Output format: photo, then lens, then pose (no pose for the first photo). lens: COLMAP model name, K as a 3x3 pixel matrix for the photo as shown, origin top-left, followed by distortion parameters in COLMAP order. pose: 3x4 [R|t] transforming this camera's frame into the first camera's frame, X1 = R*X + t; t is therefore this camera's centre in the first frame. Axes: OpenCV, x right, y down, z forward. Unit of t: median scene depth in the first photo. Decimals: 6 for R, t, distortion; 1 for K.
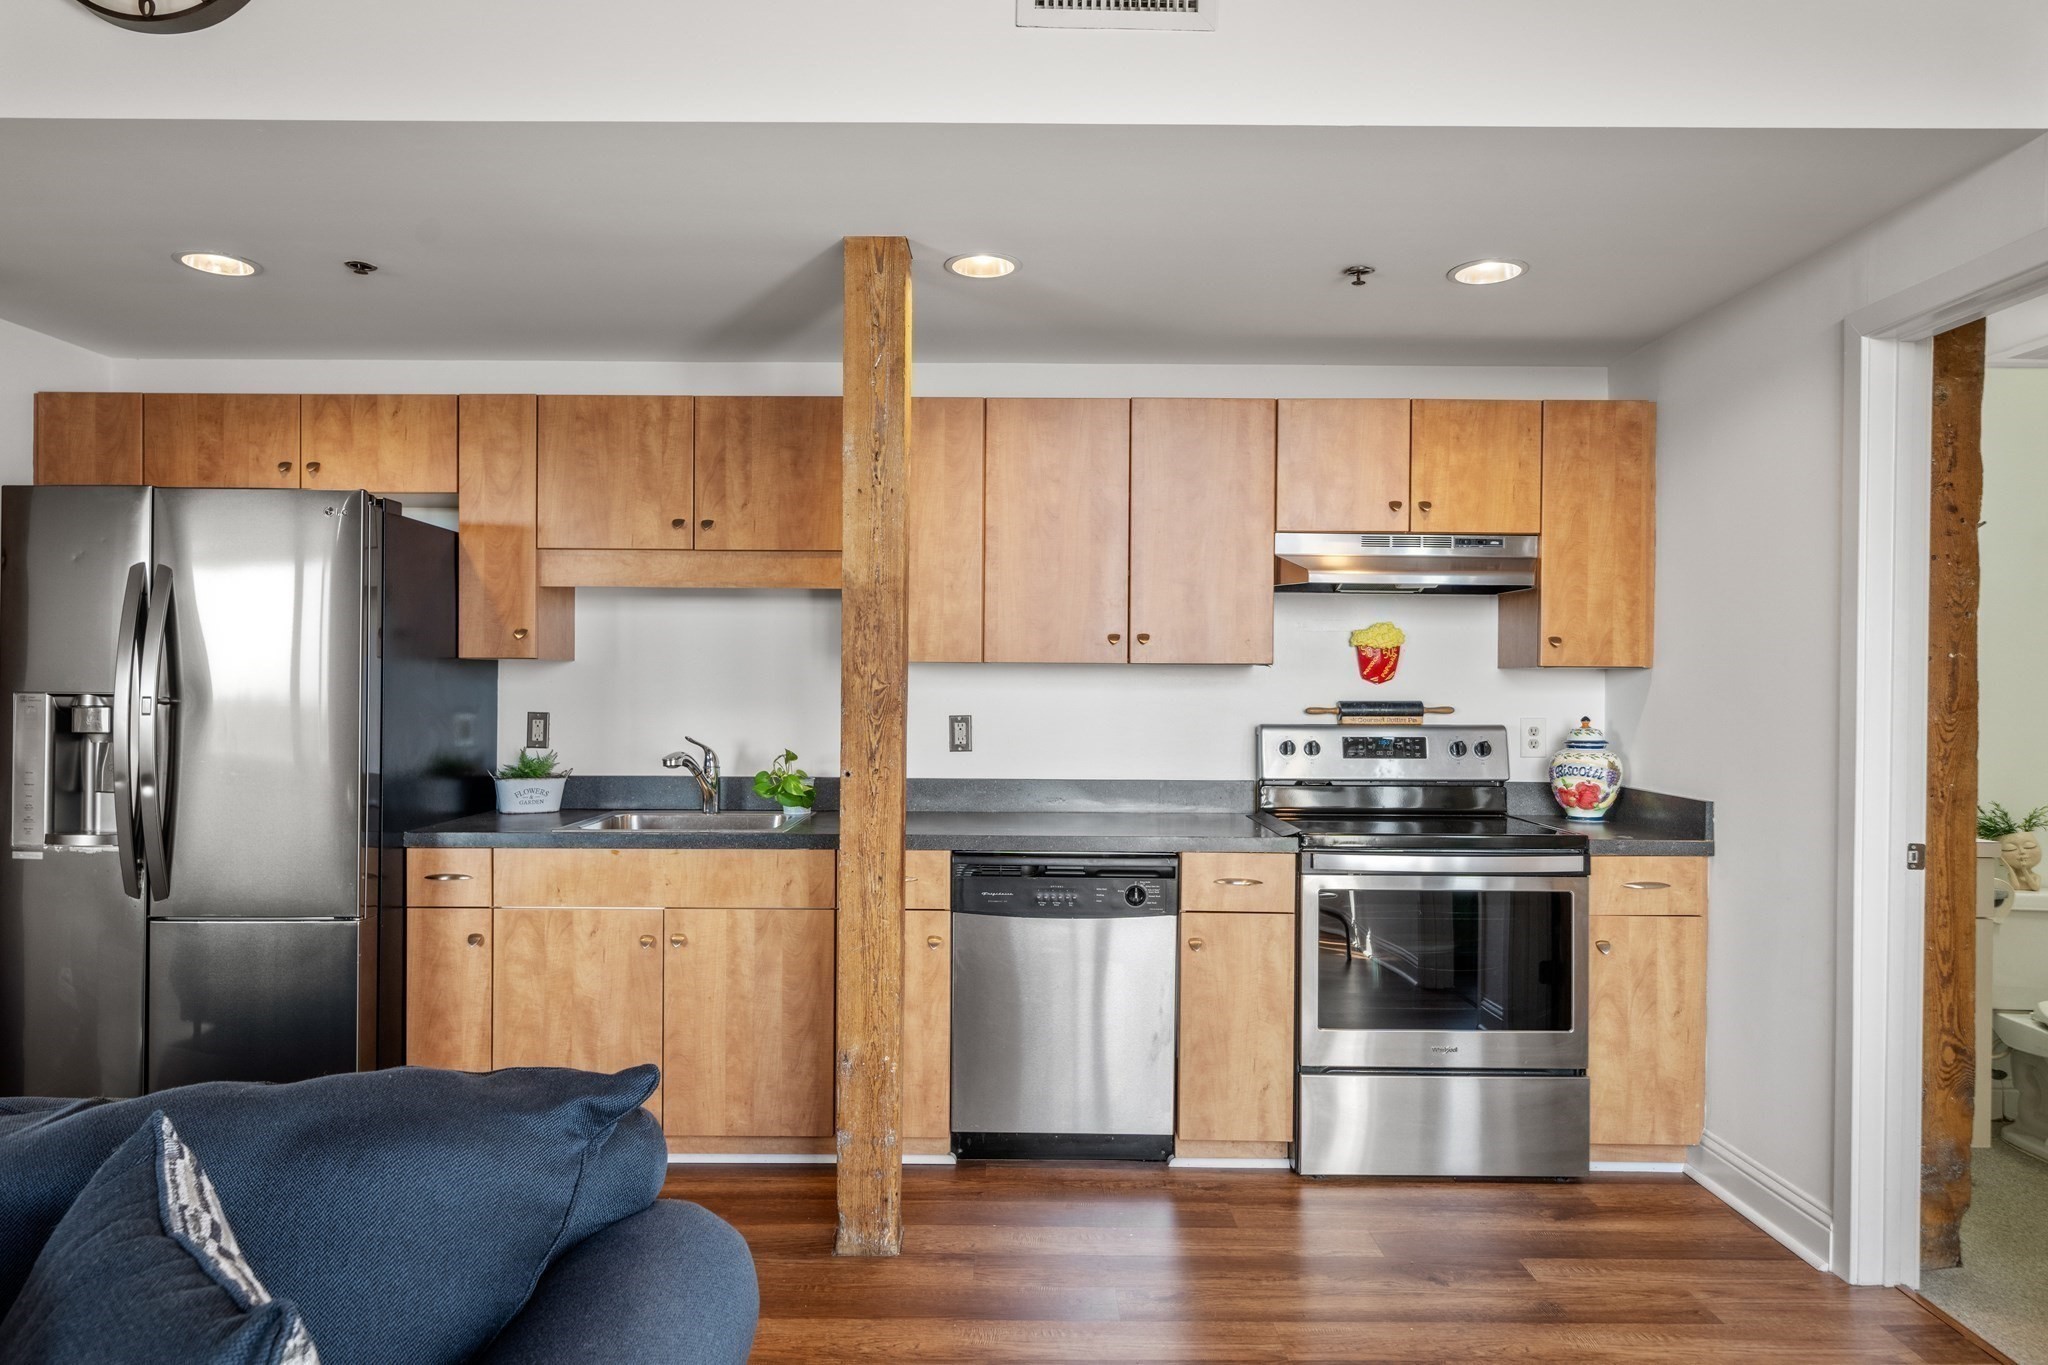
lens RADIAL K [[1277.0, 0, 1010.6], [0, 1277.0, 688.2], [0, 0, 1]] dist [-0.003543, 0.005600]
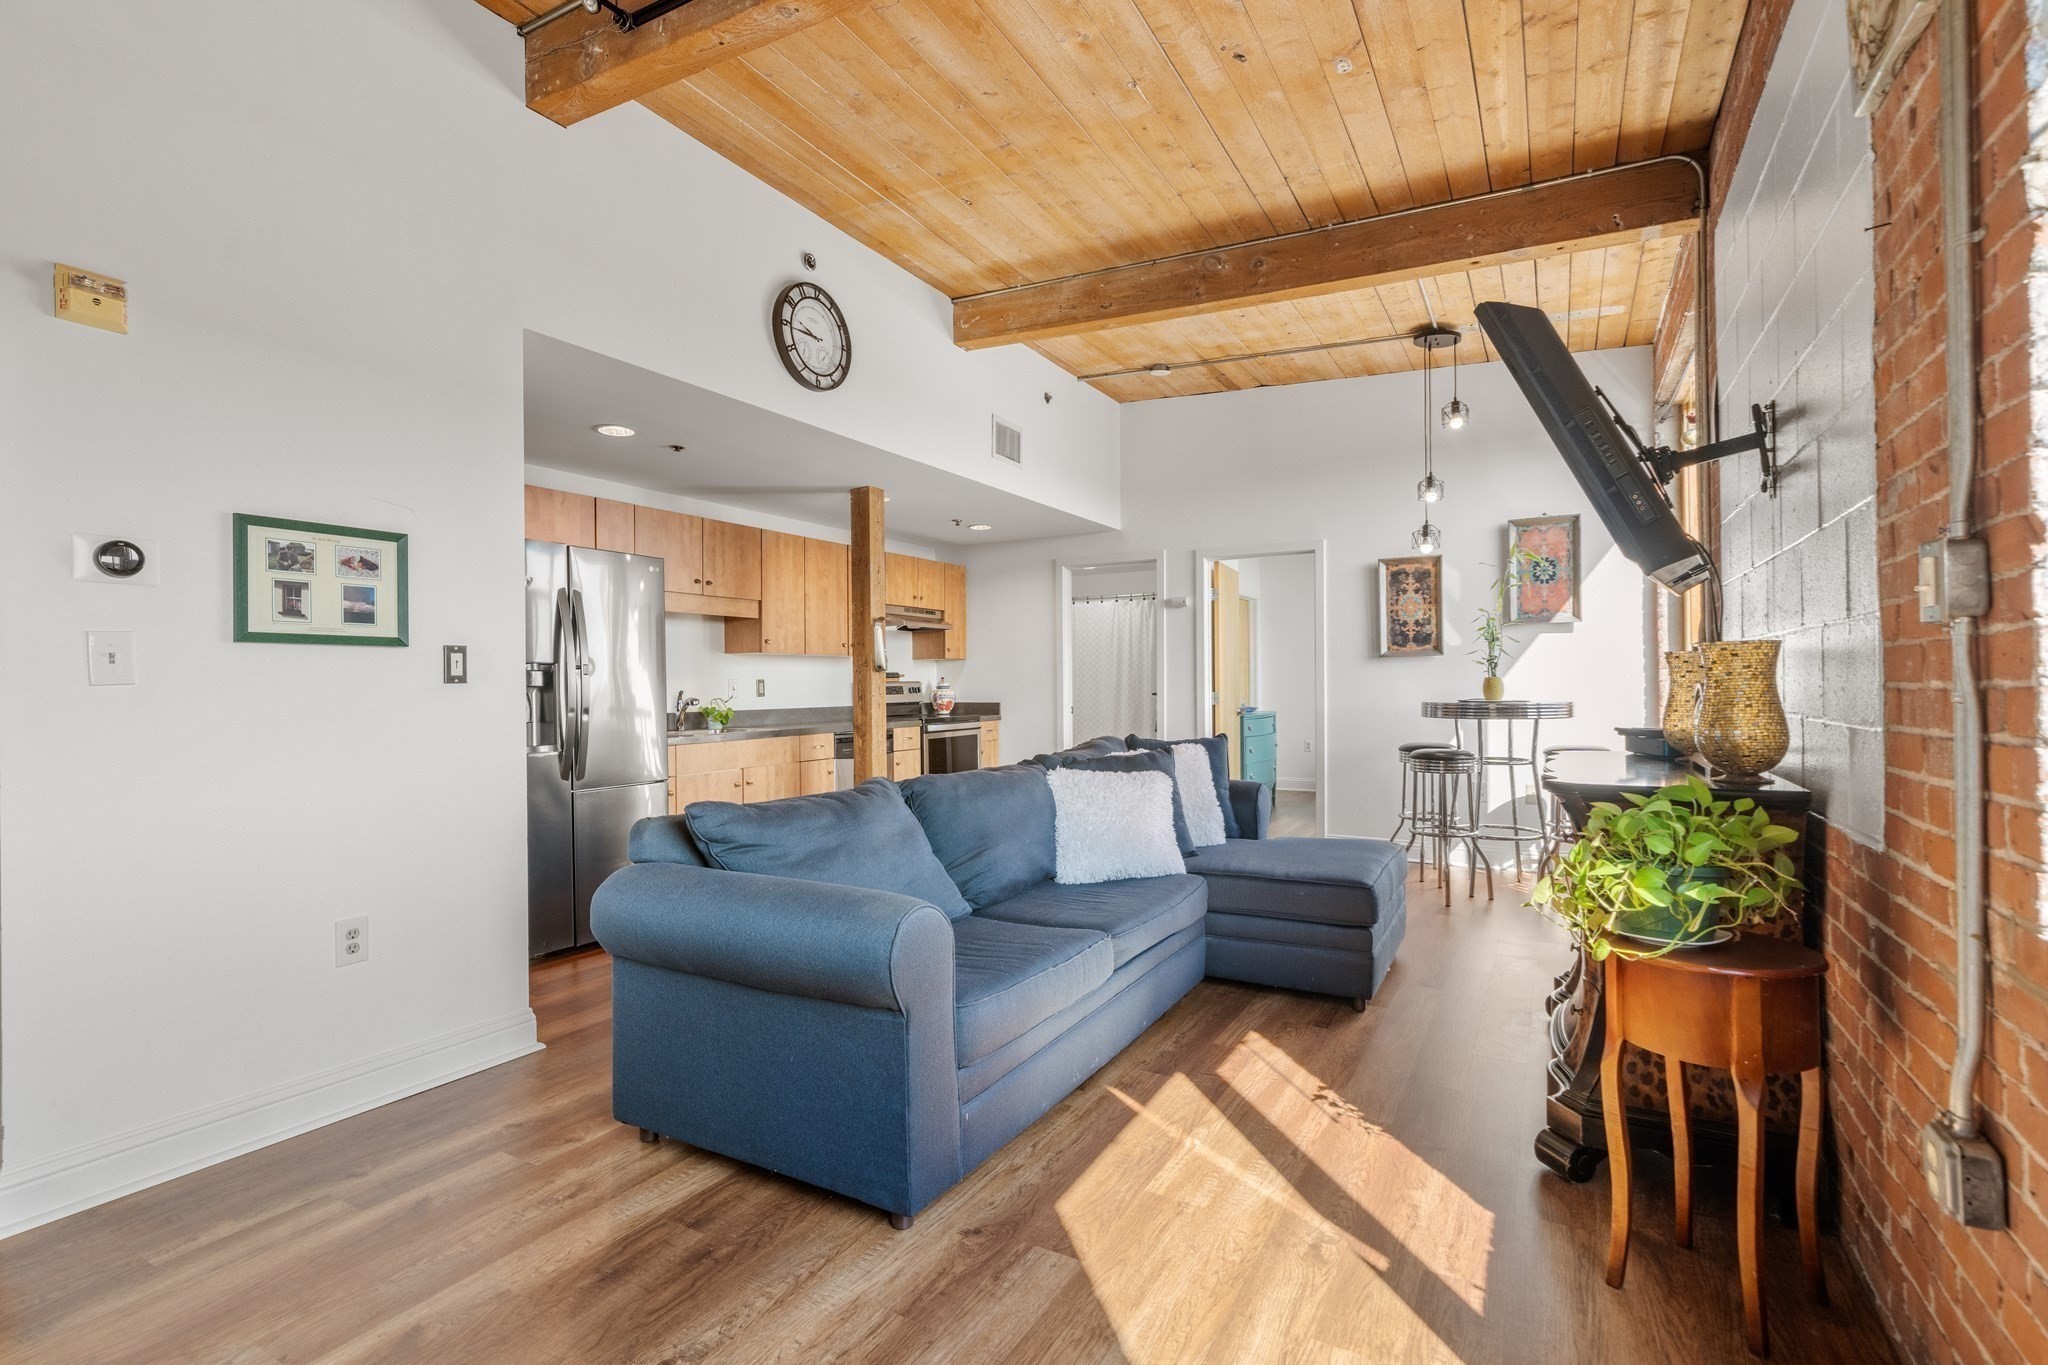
lens RADIAL K [[934.7, 0, 1015.6], [0, 934.7, 683.6], [0, 0, 1]] dist [-0.002418, 0.000111]
pose [[0.492588, -0.011459, 0.870187, -1.381235], [0.022427, 0.999748, 0.000470, 0.042715], [-0.869973, 0.019285, 0.492721, -0.145709]]
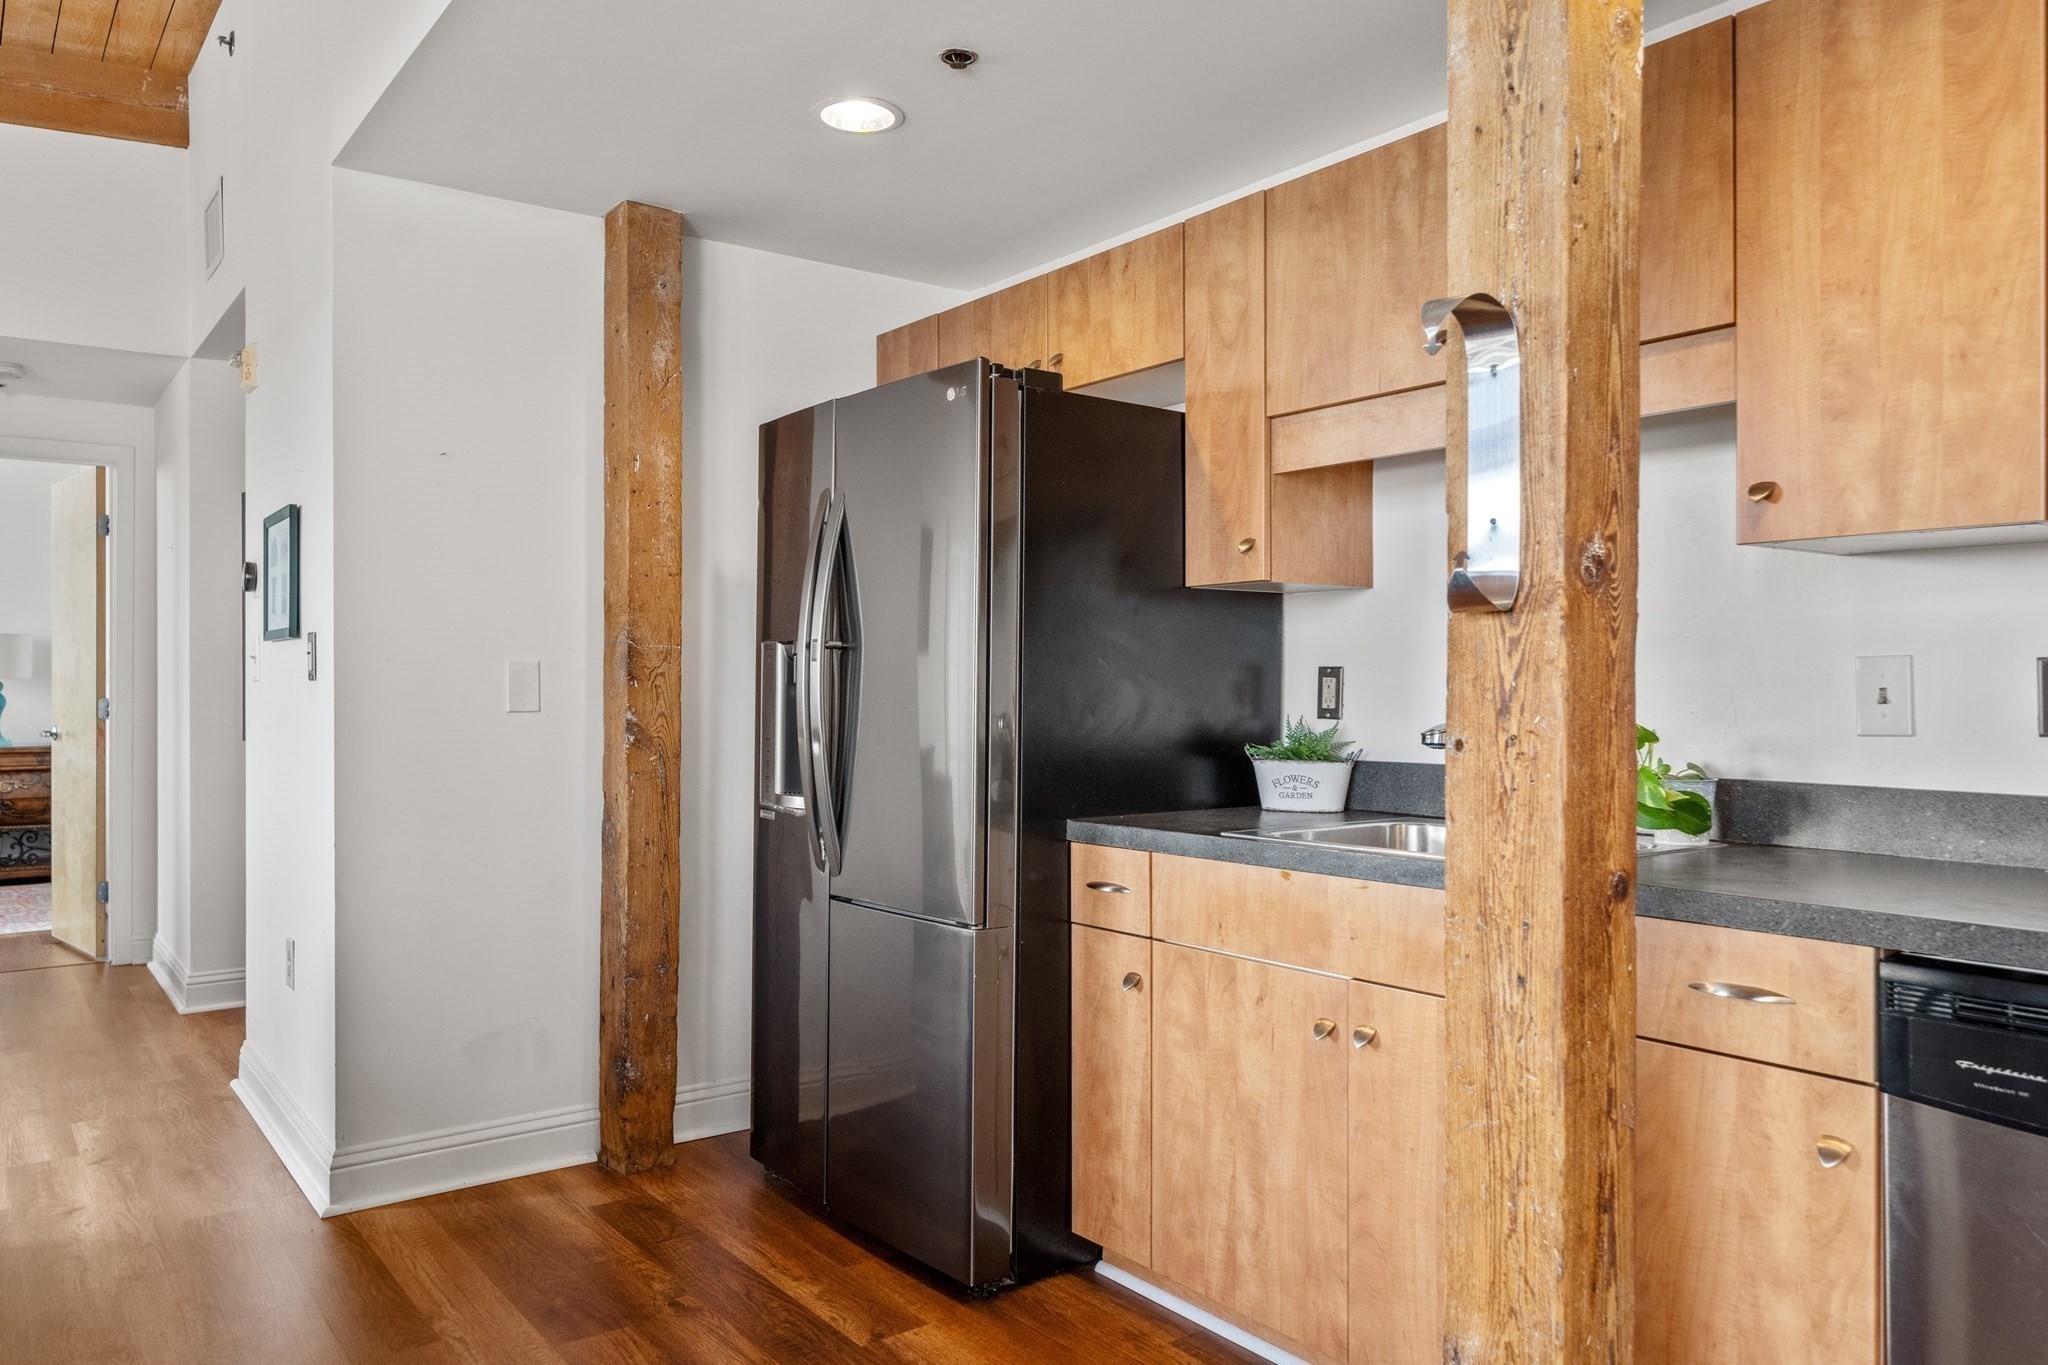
lens RADIAL K [[1428.4, 0, 1011.4], [0, 1428.4, 690.3], [0, 0, 1]] dist [0.002978, 0.000867]
pose [[0.604966, -0.004793, -0.796237, 0.161573], [-0.000886, 0.999977, -0.006692, 0.043446], [0.796251, 0.004754, 0.604948, 0.473867]]
